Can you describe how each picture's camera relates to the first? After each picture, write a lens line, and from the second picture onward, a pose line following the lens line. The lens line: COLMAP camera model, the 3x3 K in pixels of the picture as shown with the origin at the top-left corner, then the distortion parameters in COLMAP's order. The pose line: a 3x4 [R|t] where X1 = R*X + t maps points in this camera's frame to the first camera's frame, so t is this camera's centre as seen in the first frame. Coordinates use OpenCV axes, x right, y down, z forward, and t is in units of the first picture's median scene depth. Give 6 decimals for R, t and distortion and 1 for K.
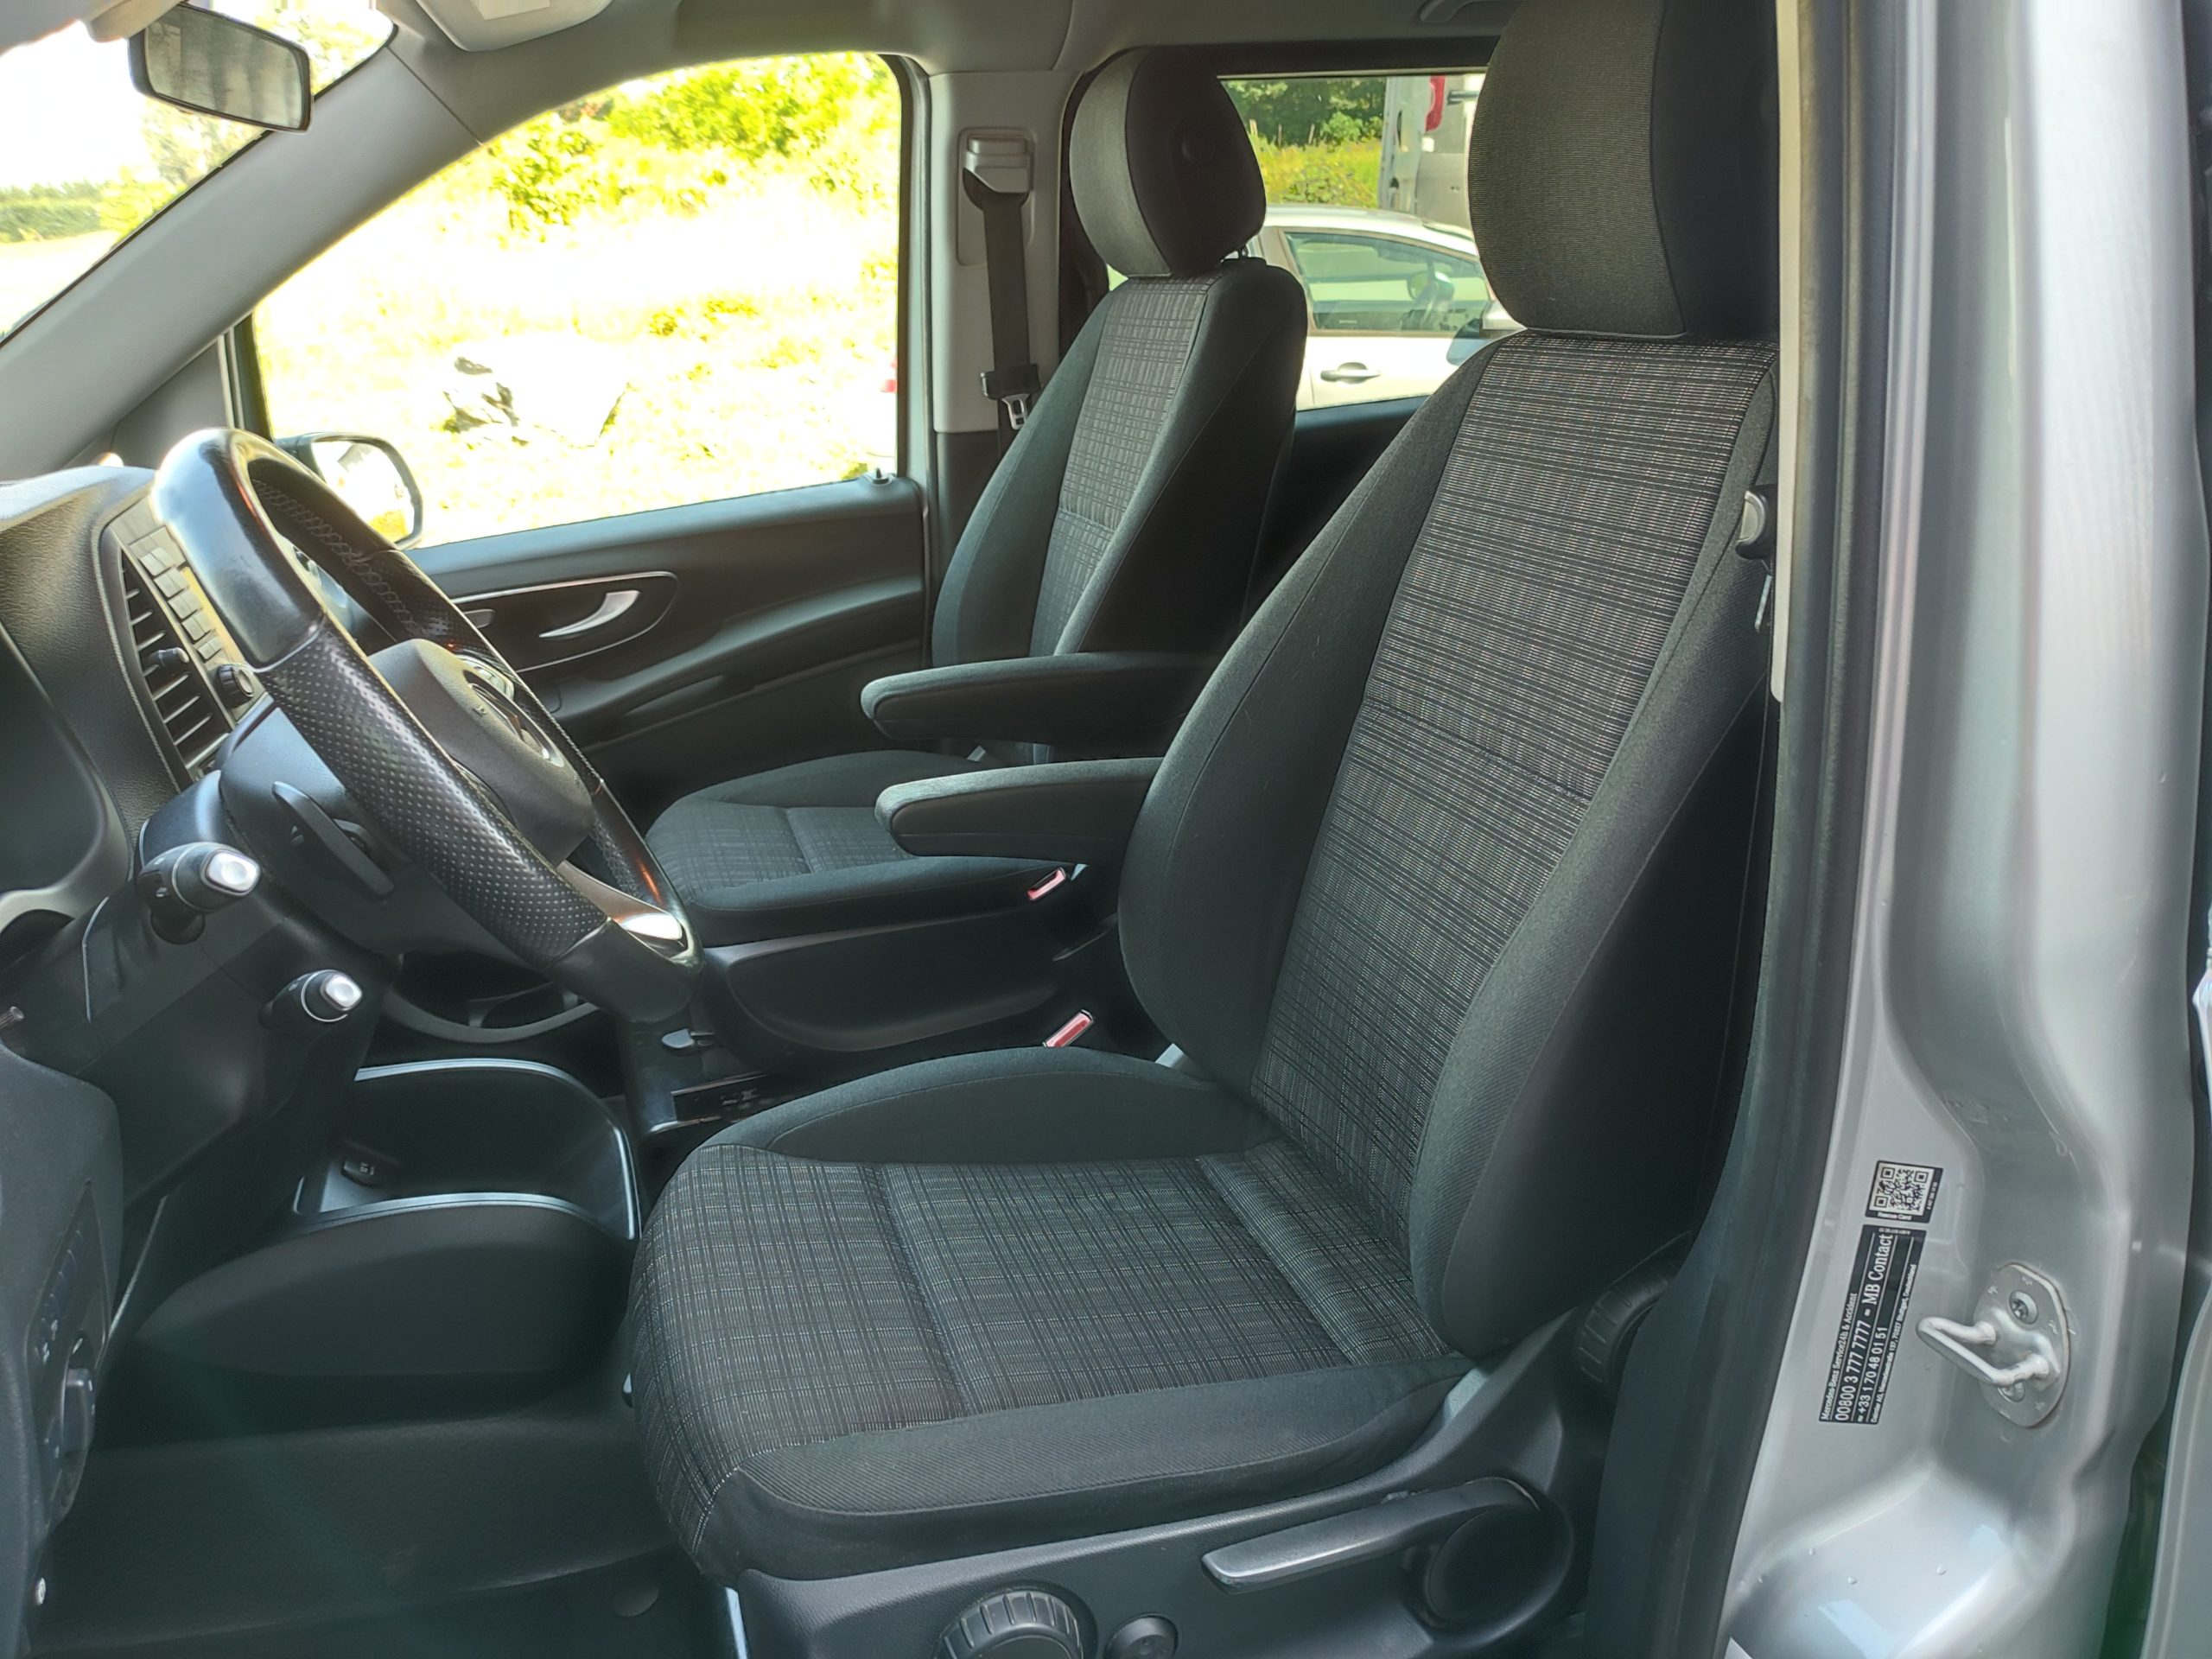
lens RADIAL K [[1642.3, 0, 1106.0], [0, 1642.3, 829.5], [0, 0, 1]] dist [0.031735, -0.004678]
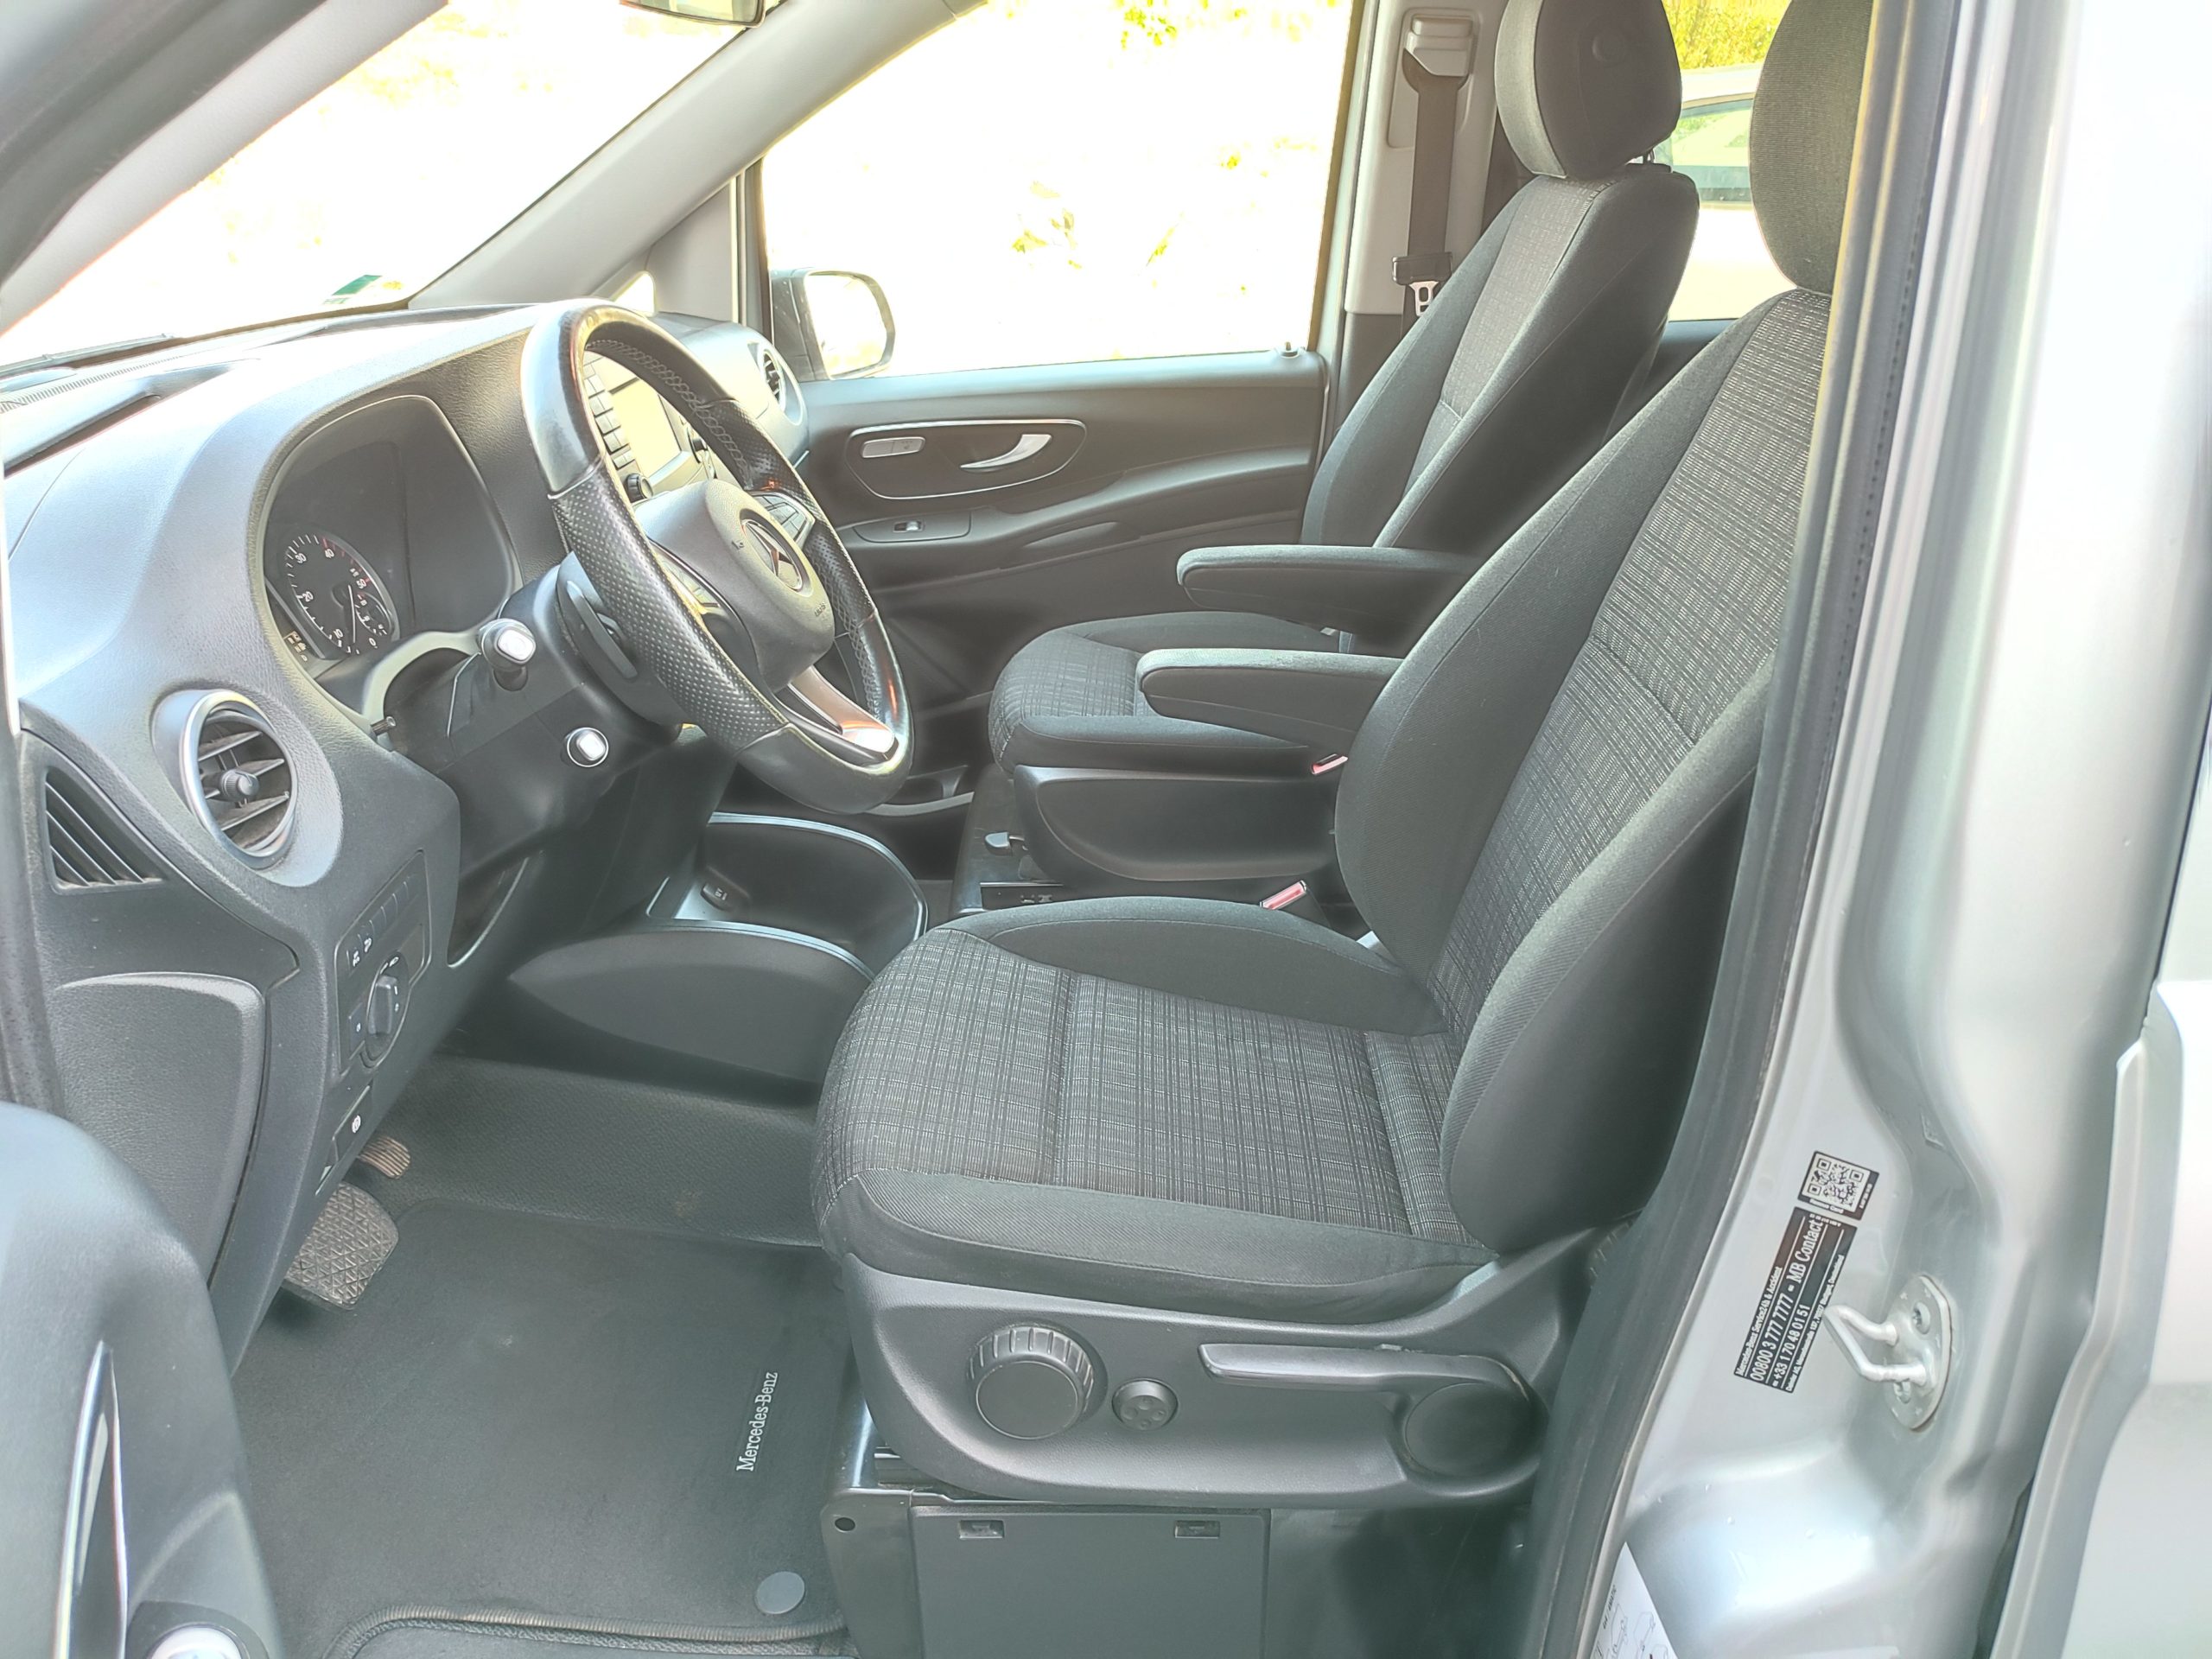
lens RADIAL K [[1640.2, 0, 1106.0], [0, 1640.2, 829.5], [0, 0, 1]] dist [0.045525, 0.002721]
pose [[0.938066, 0.184125, -0.293479, 0.239371], [-0.156012, 0.980838, 0.116693, -0.040254], [0.309341, -0.063680, 0.948816, -0.095867]]
